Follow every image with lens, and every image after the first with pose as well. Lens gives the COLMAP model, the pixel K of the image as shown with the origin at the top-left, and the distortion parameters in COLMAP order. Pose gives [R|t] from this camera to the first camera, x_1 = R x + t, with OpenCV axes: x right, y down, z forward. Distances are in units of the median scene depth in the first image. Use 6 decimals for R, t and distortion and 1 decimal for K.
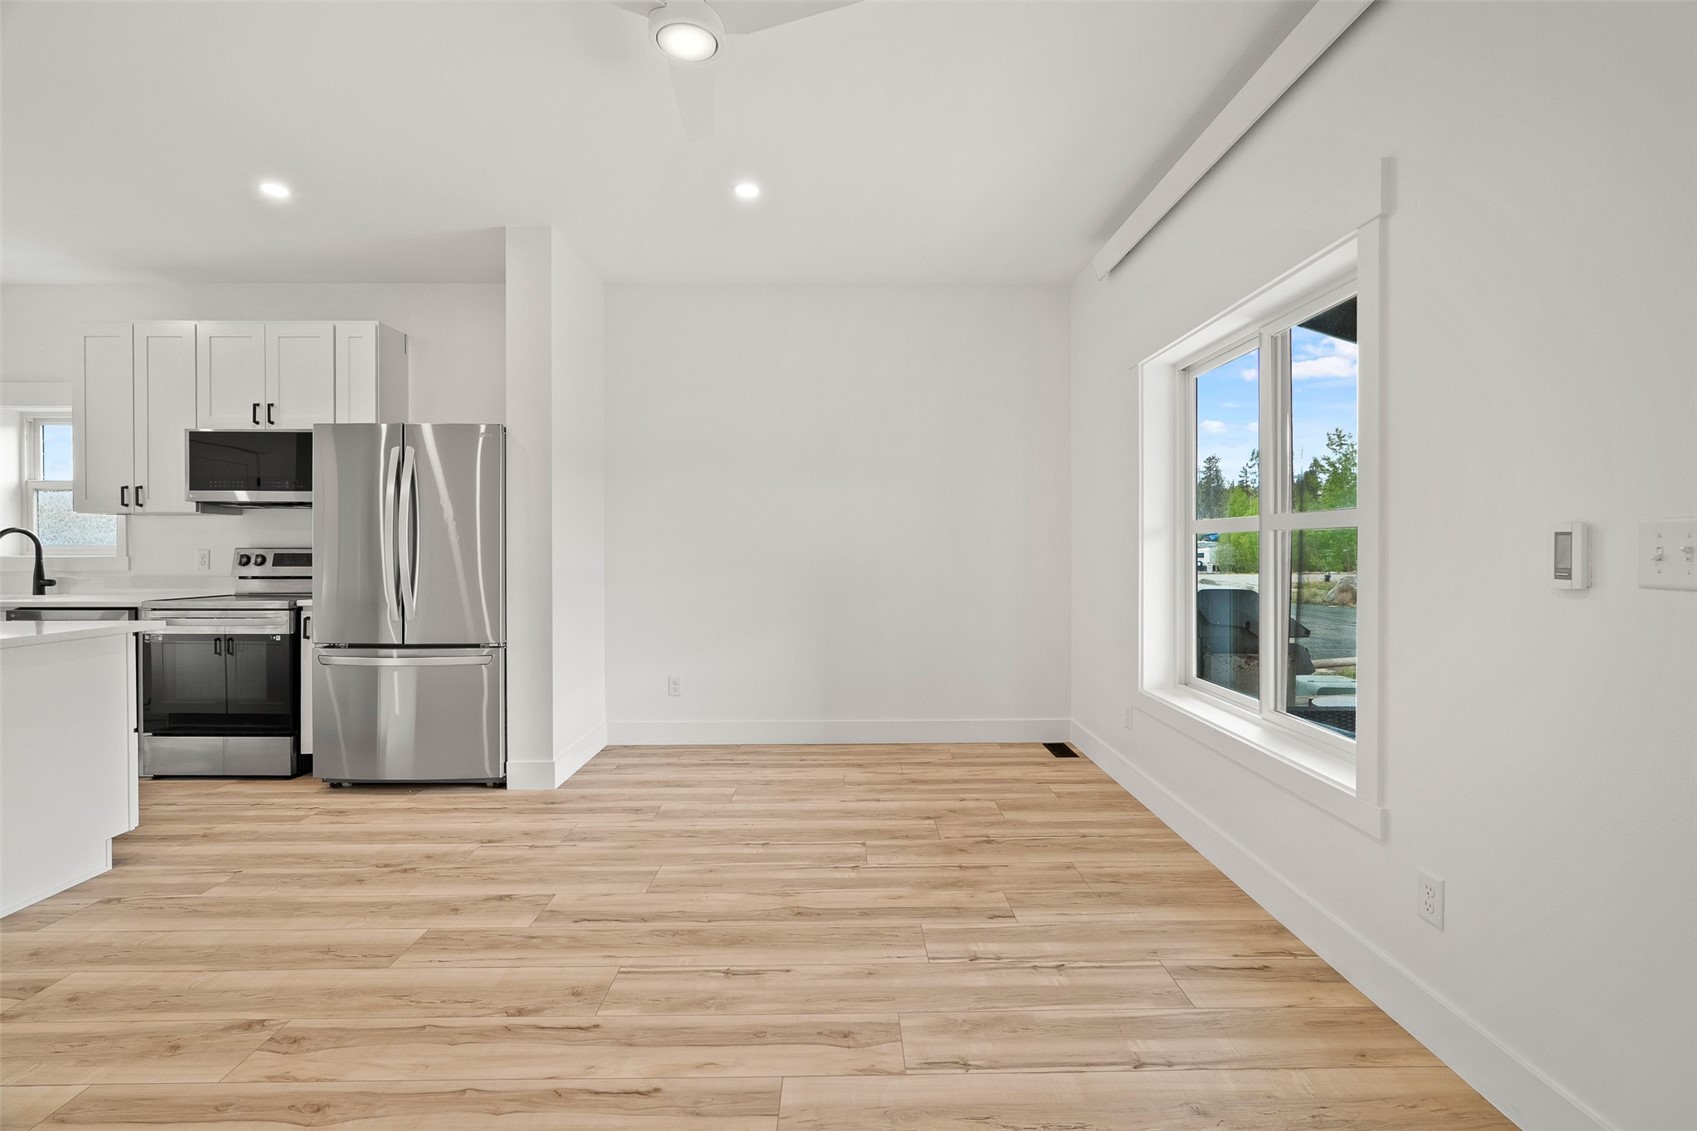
lens RADIAL K [[767.1, 0, 851.2], [0, 767.1, 552.2], [0, 0, 1]] dist [-0.013621, 0.006599]
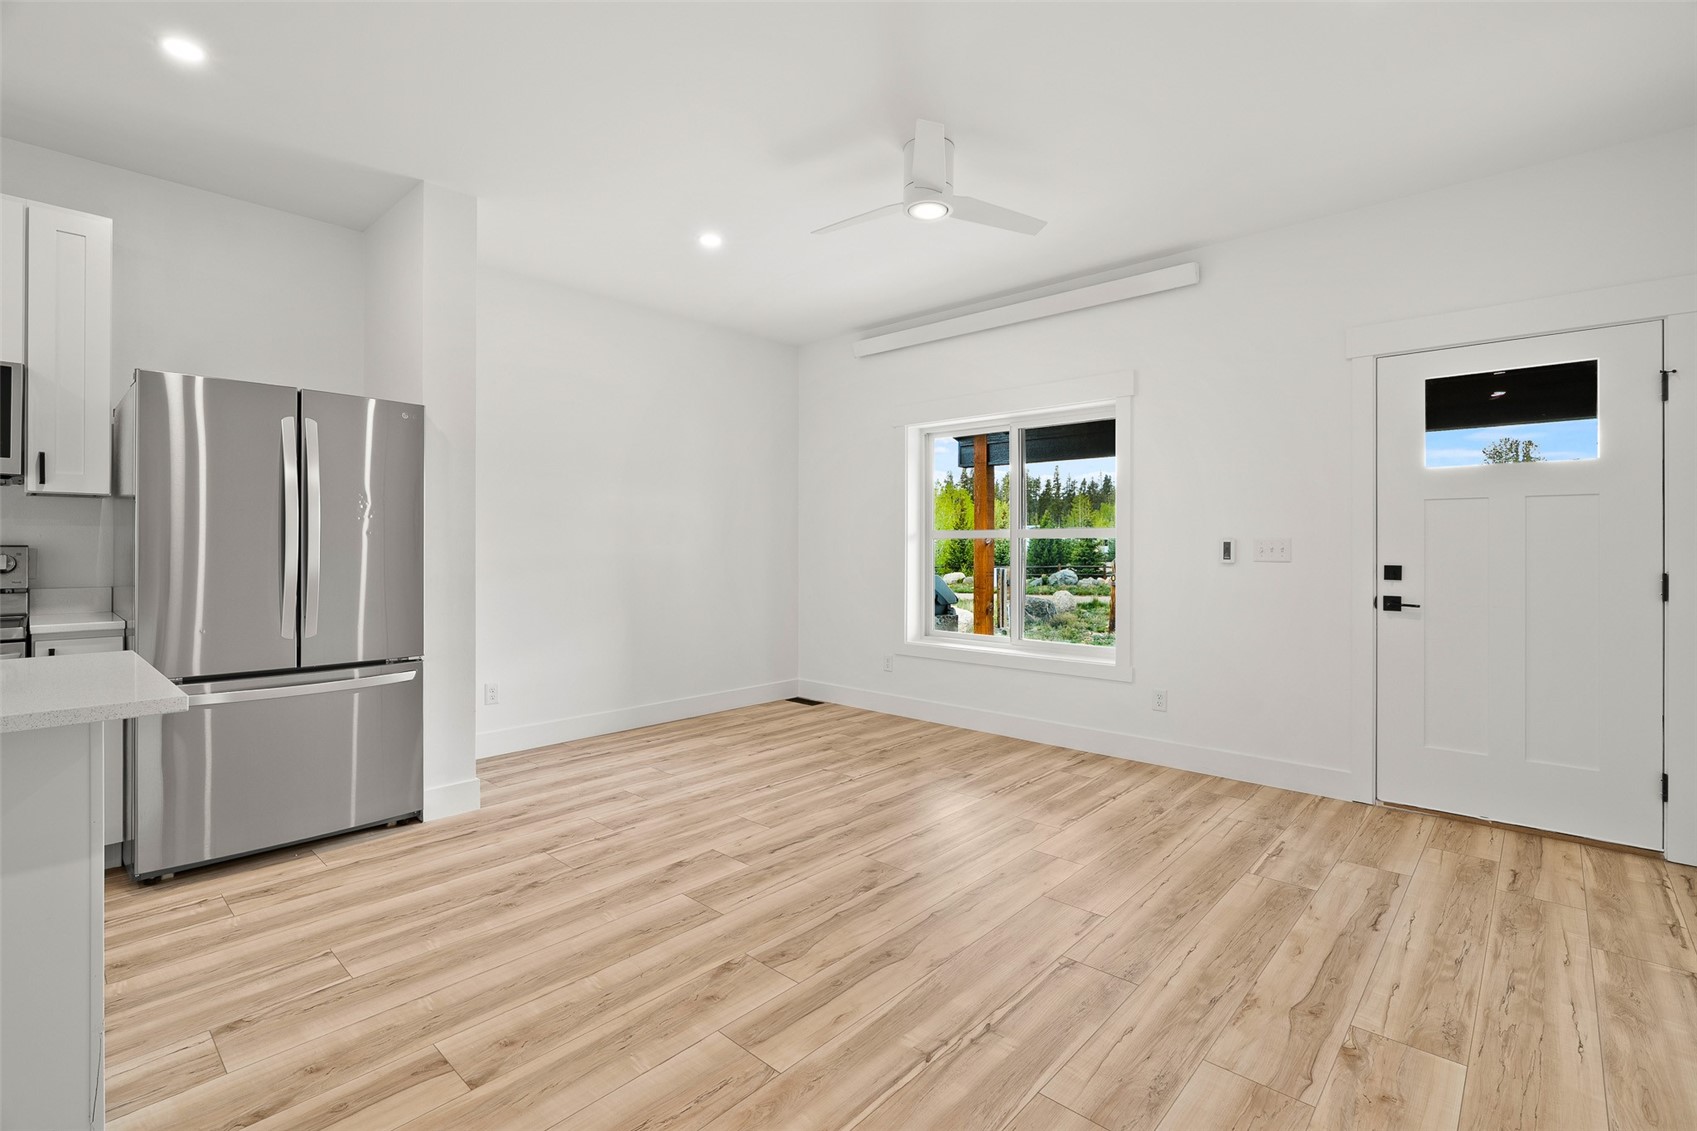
lens RADIAL K [[768.8, 0, 848.4], [0, 768.8, 534.3], [0, 0, 1]] dist [-0.000859, 0.000723]
pose [[0.686221, 0.015925, 0.727218, -0.985254], [0.000725, 0.999745, -0.022577, 0.001322], [-0.727392, 0.016020, 0.686035, 0.048304]]
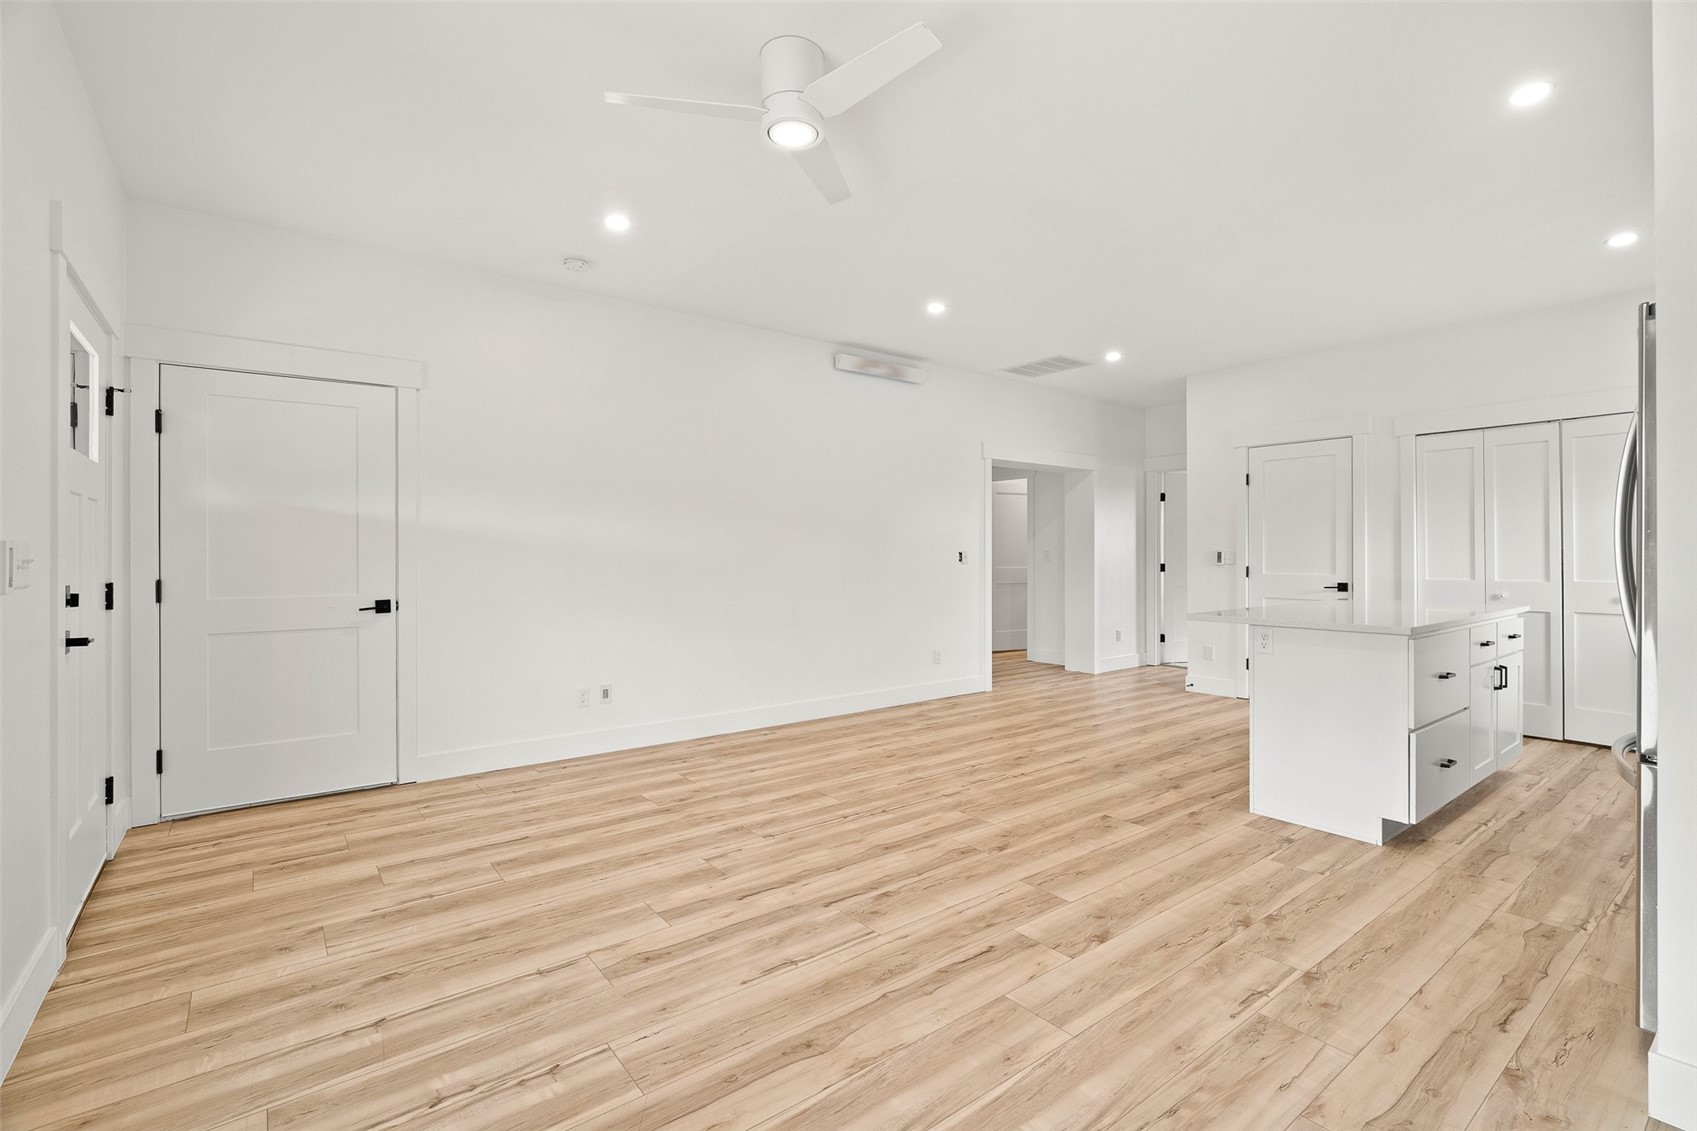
lens RADIAL K [[768.6, 0, 855.2], [0, 768.6, 552.3], [0, 0, 1]] dist [-0.004498, 0.001138]
pose [[-0.795987, 0.002685, -0.605308, 0.299593], [0.001069, 0.999995, 0.003030, -0.013123], [0.605313, 0.001765, -0.795986, 1.388984]]
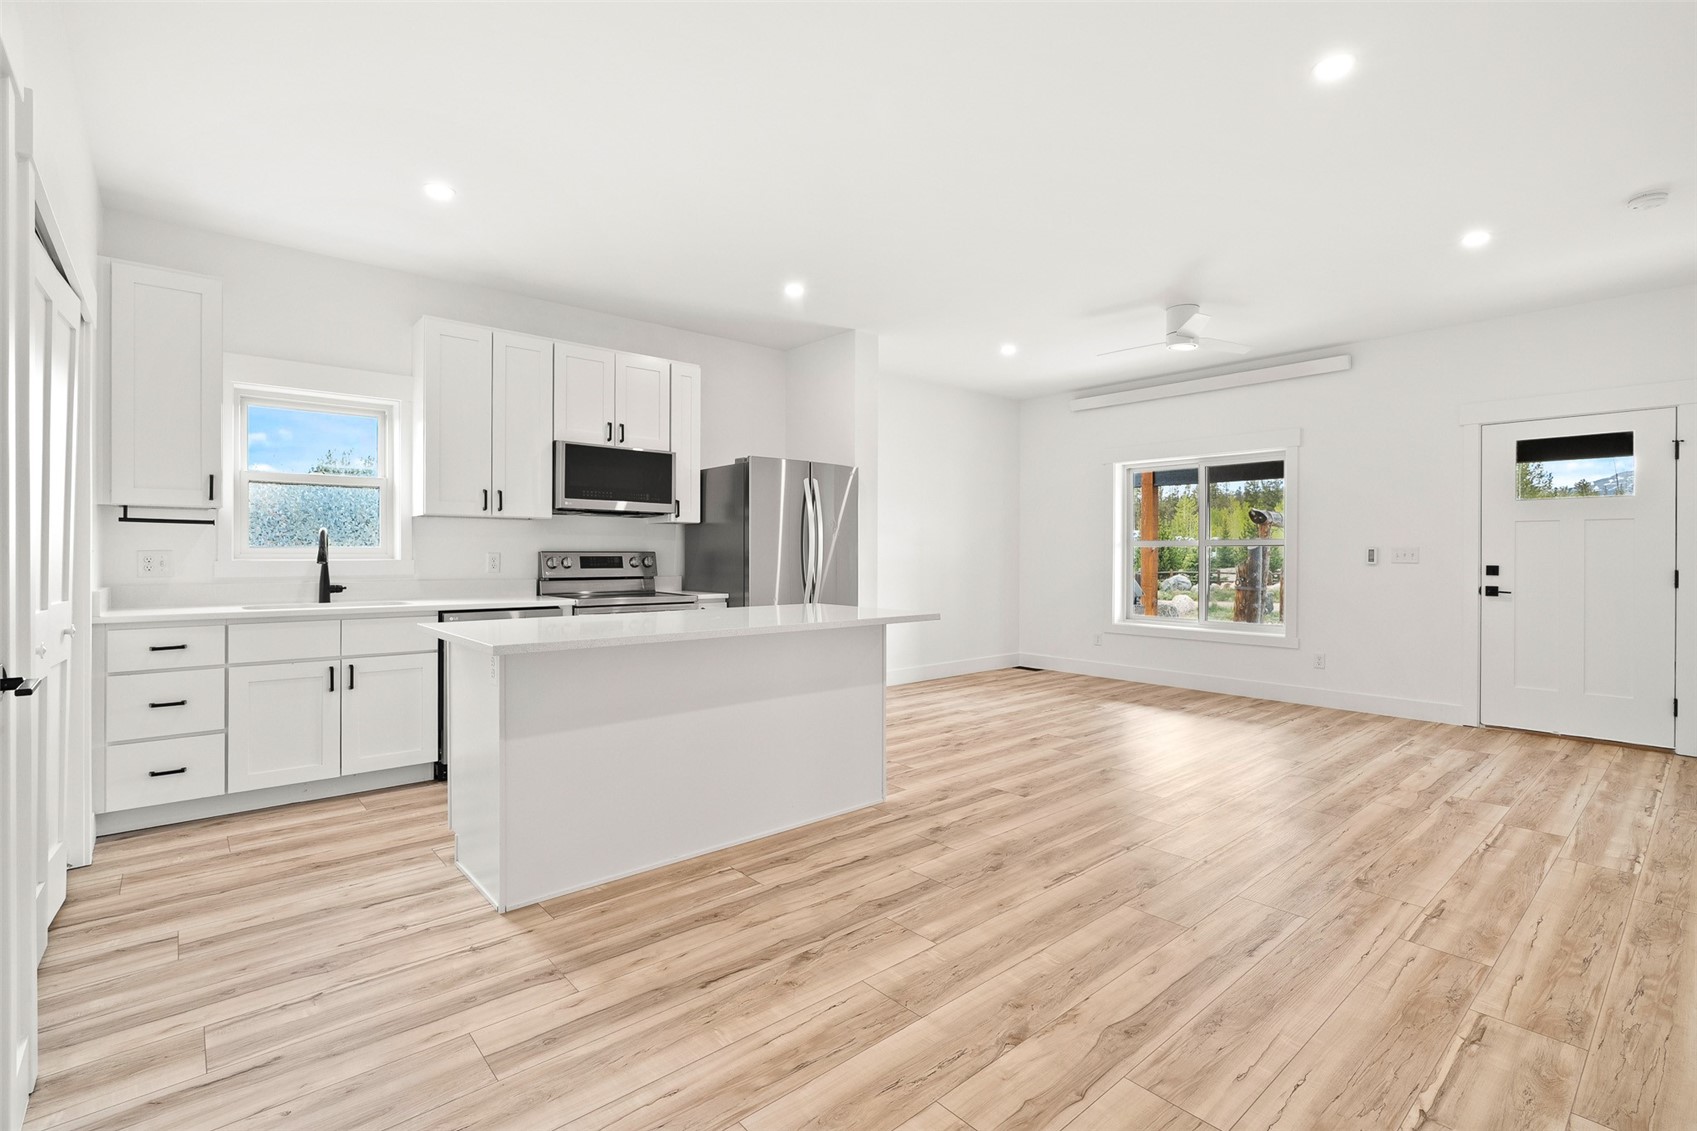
lens RADIAL K [[768.6, 0, 855.2], [0, 768.6, 552.3], [0, 0, 1]] dist [-0.004498, 0.001138]
pose [[0.760116, 0.004638, 0.649771, -1.808655], [0.000226, 0.999973, -0.007402, 0.005761], [-0.649788, 0.005773, 0.760094, -0.137650]]
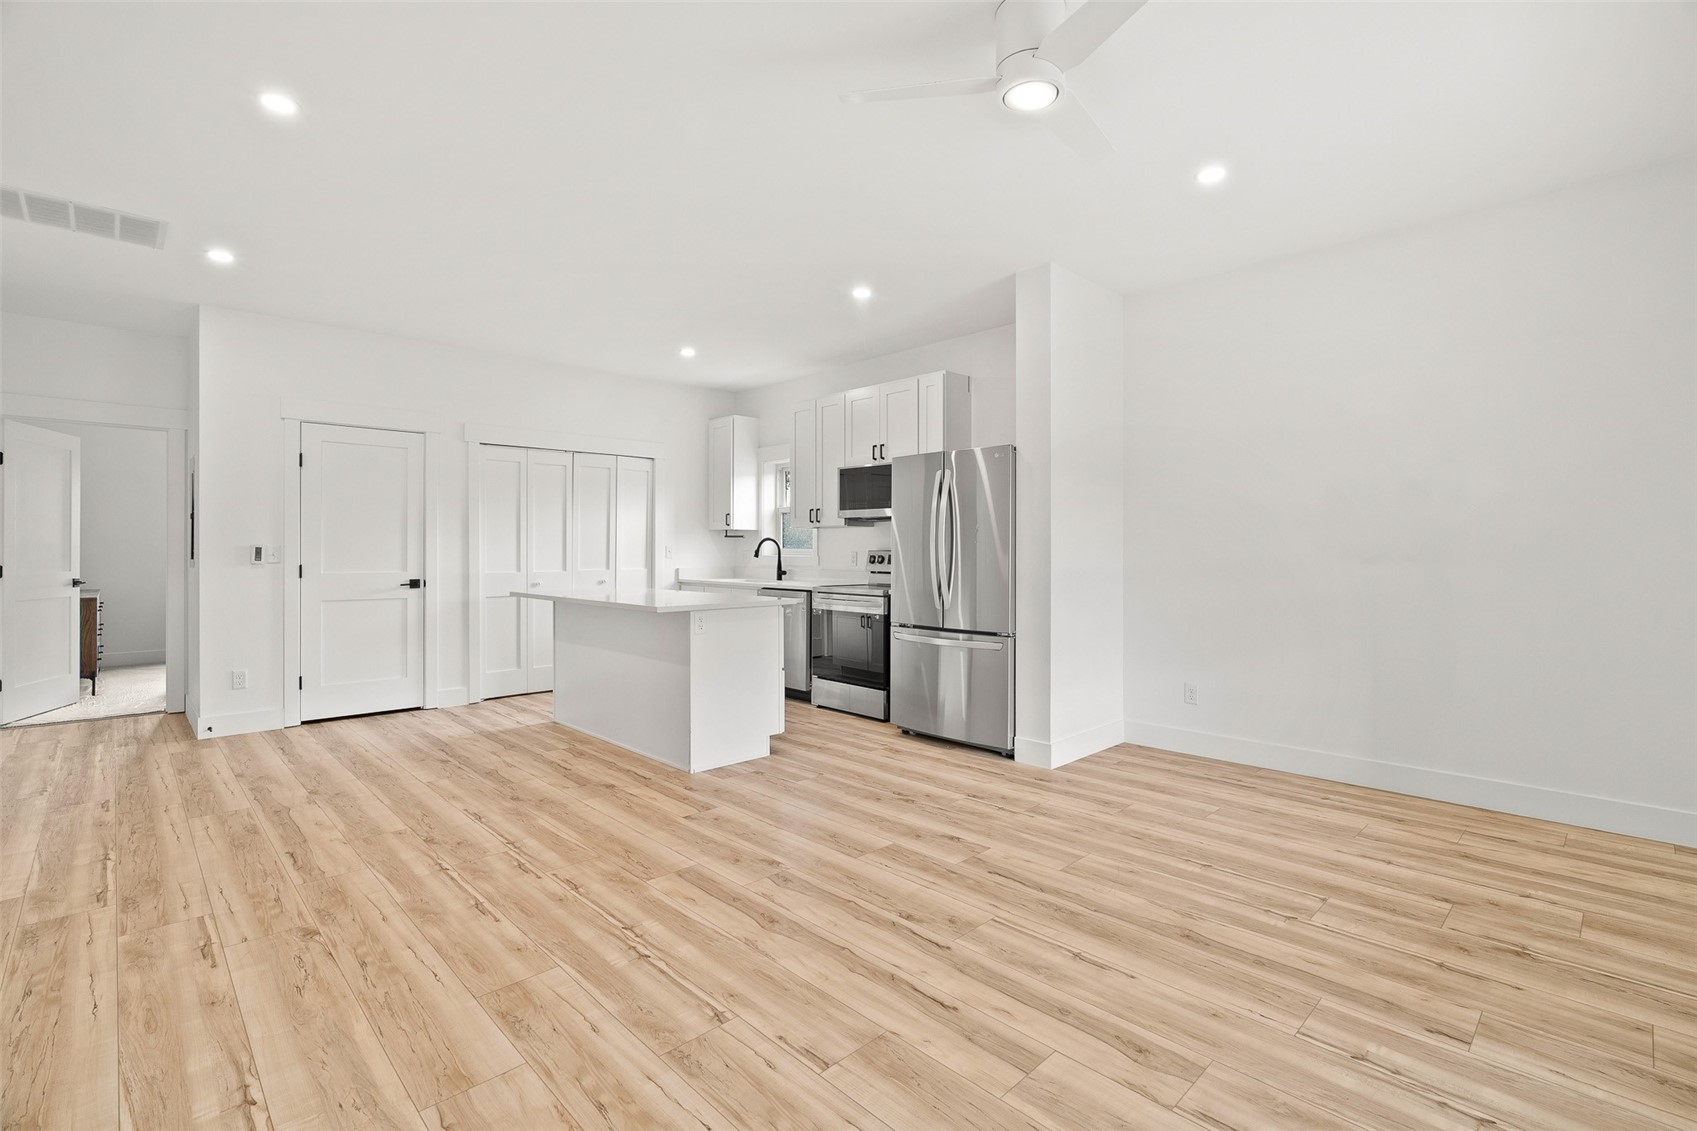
lens RADIAL K [[768.6, 0, 855.2], [0, 768.6, 552.3], [0, 0, 1]] dist [-0.004498, 0.001138]
pose [[0.688626, 0.002858, -0.725111, 0.287278], [-0.006032, 0.999980, -0.001787, 0.000045], [0.725092, 0.005605, 0.688629, 0.036773]]
